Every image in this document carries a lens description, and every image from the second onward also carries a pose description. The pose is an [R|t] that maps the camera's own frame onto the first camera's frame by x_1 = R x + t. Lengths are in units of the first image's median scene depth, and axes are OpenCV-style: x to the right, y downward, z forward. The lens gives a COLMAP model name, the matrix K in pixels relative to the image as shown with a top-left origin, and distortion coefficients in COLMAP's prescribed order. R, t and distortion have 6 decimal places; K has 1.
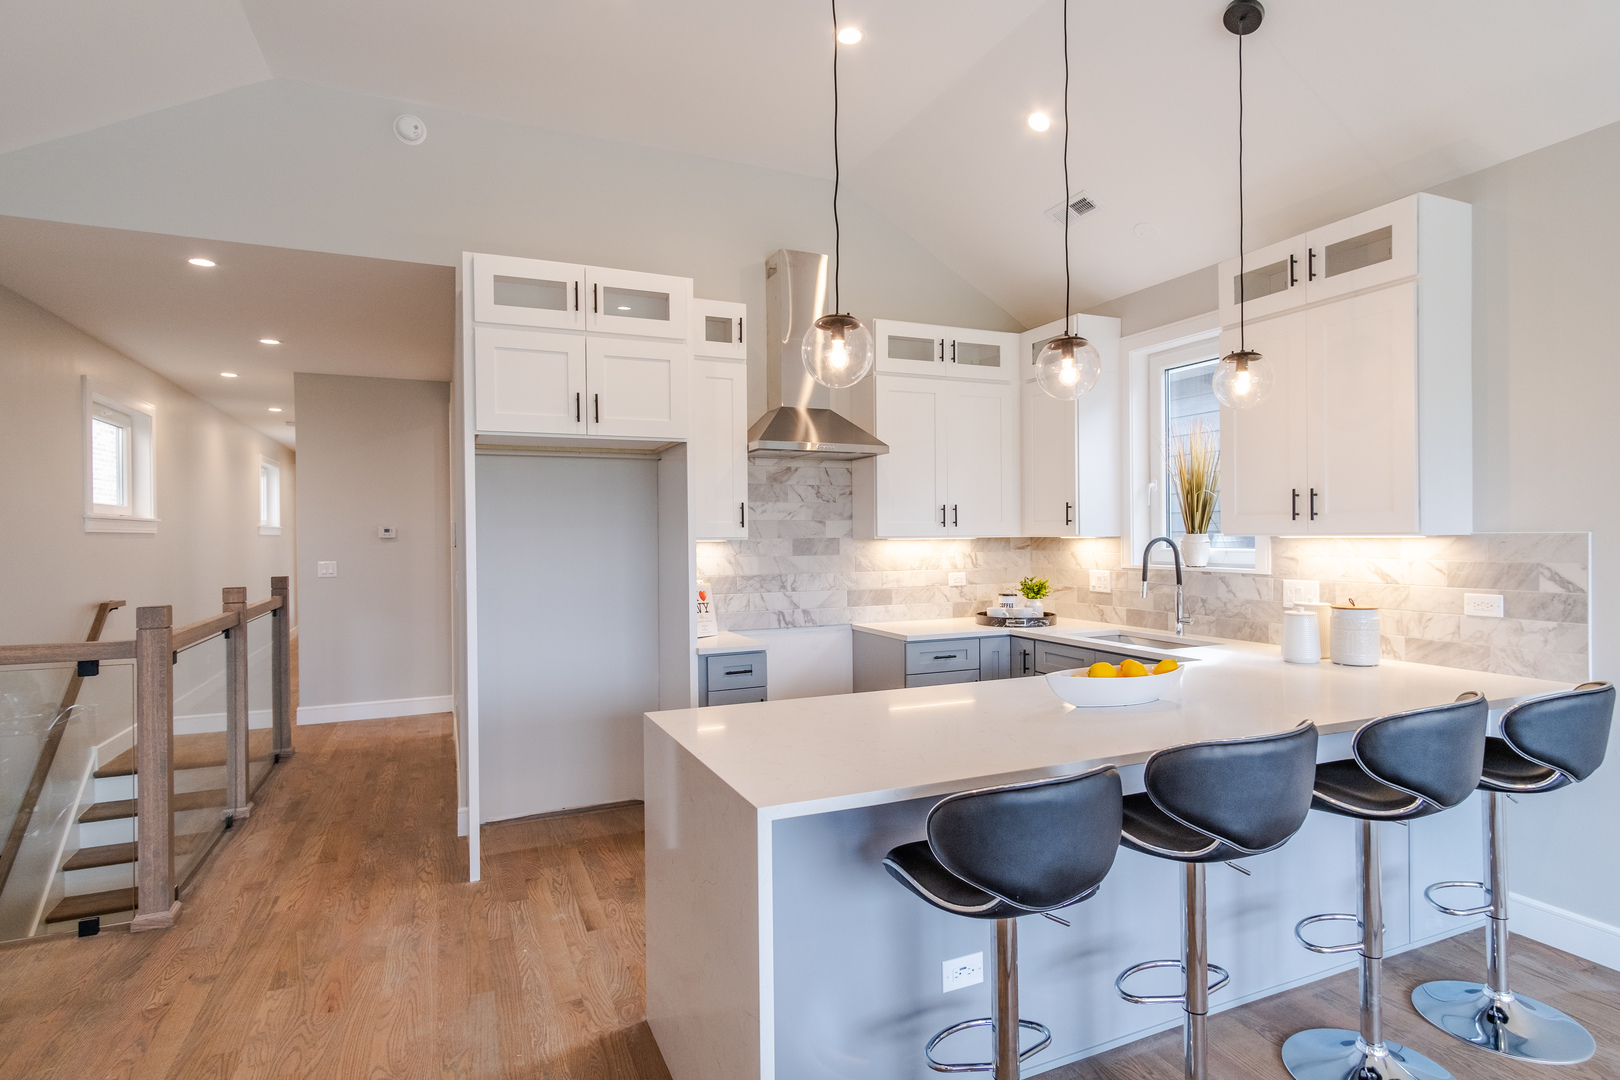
lens RADIAL K [[852.6, 0, 817.9], [0, 852.6, 538.0], [0, 0, 1]] dist [0.005643, 0.000865]
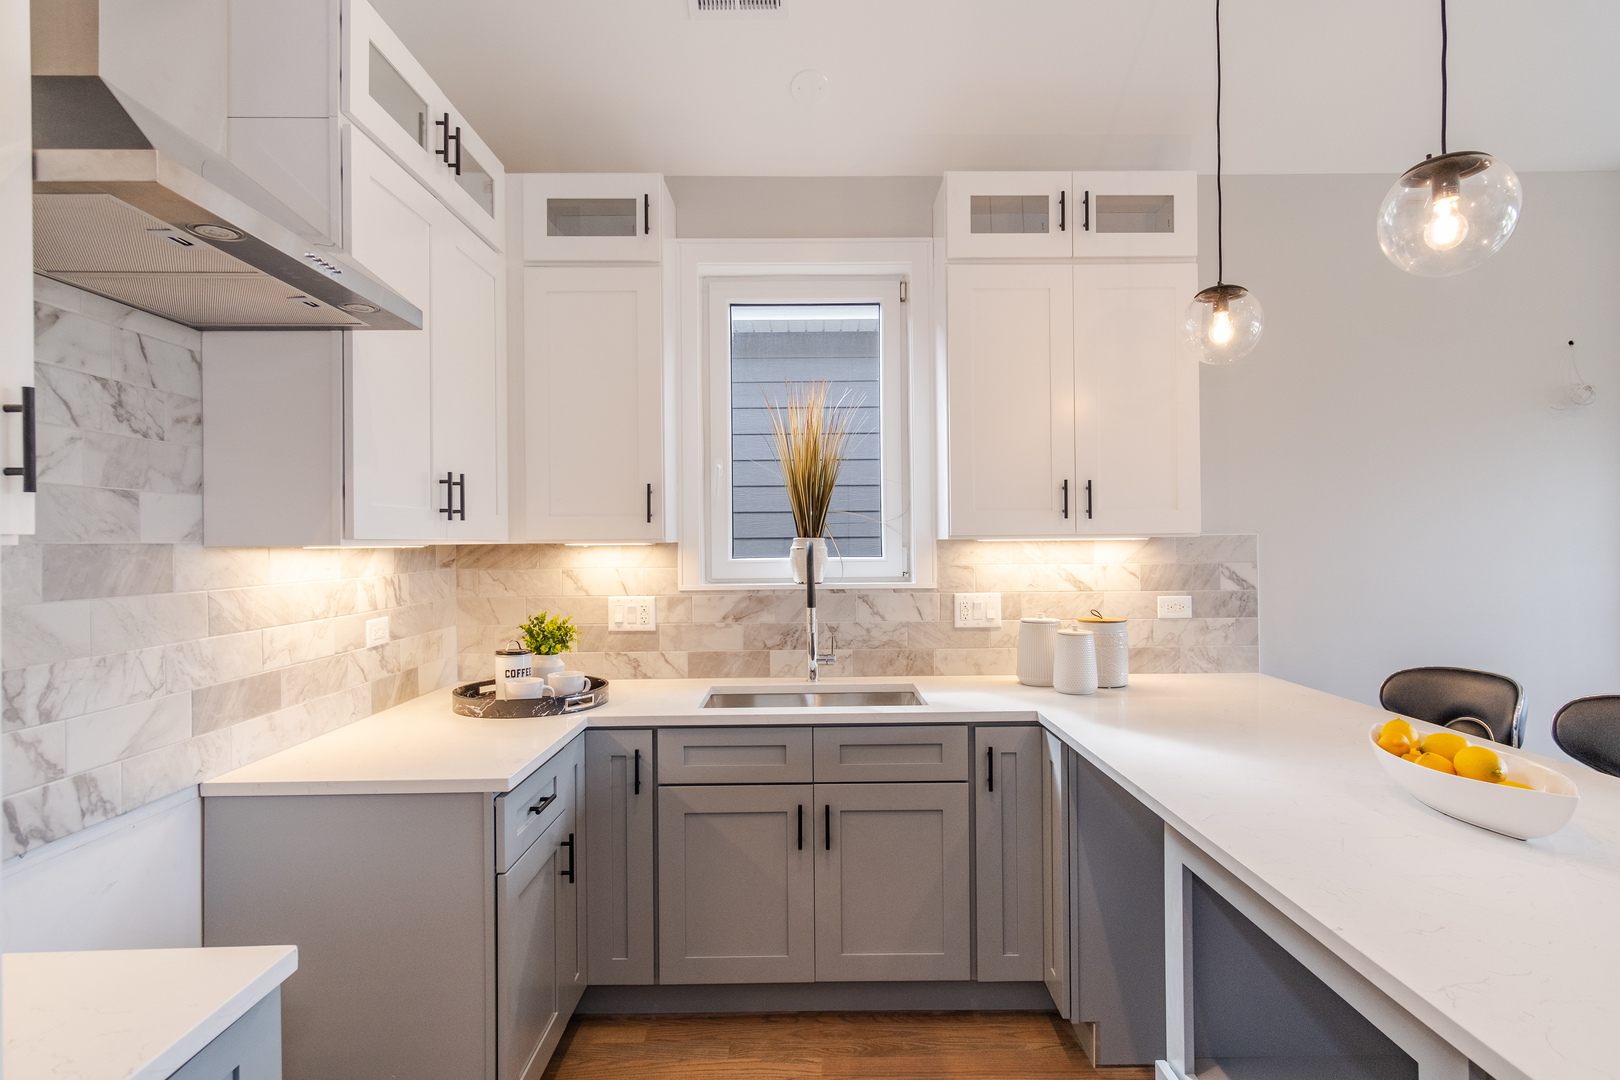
lens RADIAL K [[852.6, 0, 817.9], [0, 852.6, 538.0], [0, 0, 1]] dist [0.005643, 0.000865]
pose [[0.394976, 0.010257, 0.918634, -0.218240], [0.009765, 0.999834, -0.015362, 0.006300], [-0.918640, 0.015038, 0.394810, 0.702214]]
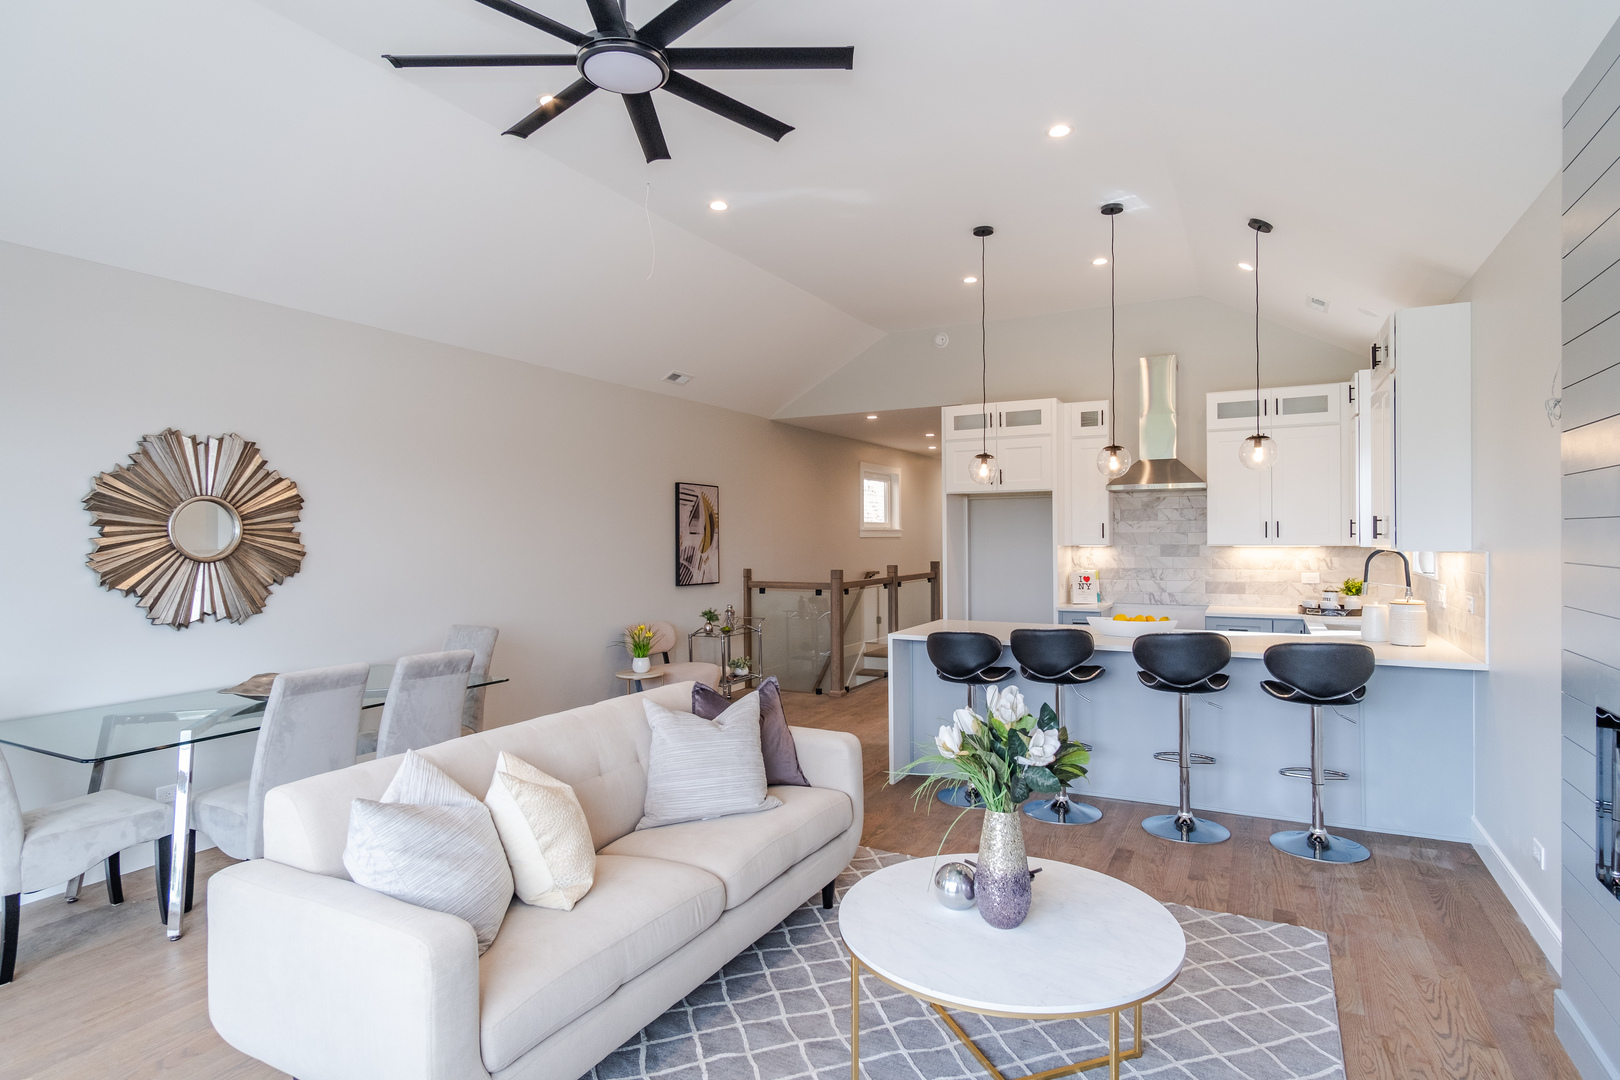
lens RADIAL K [[852.6, 0, 817.9], [0, 852.6, 538.0], [0, 0, 1]] dist [0.005643, 0.000865]
pose [[0.621415, 0.006576, -0.783454, 0.851607], [-0.001922, 0.999975, 0.006869, -0.022898], [0.783480, -0.002762, 0.621411, -0.445396]]
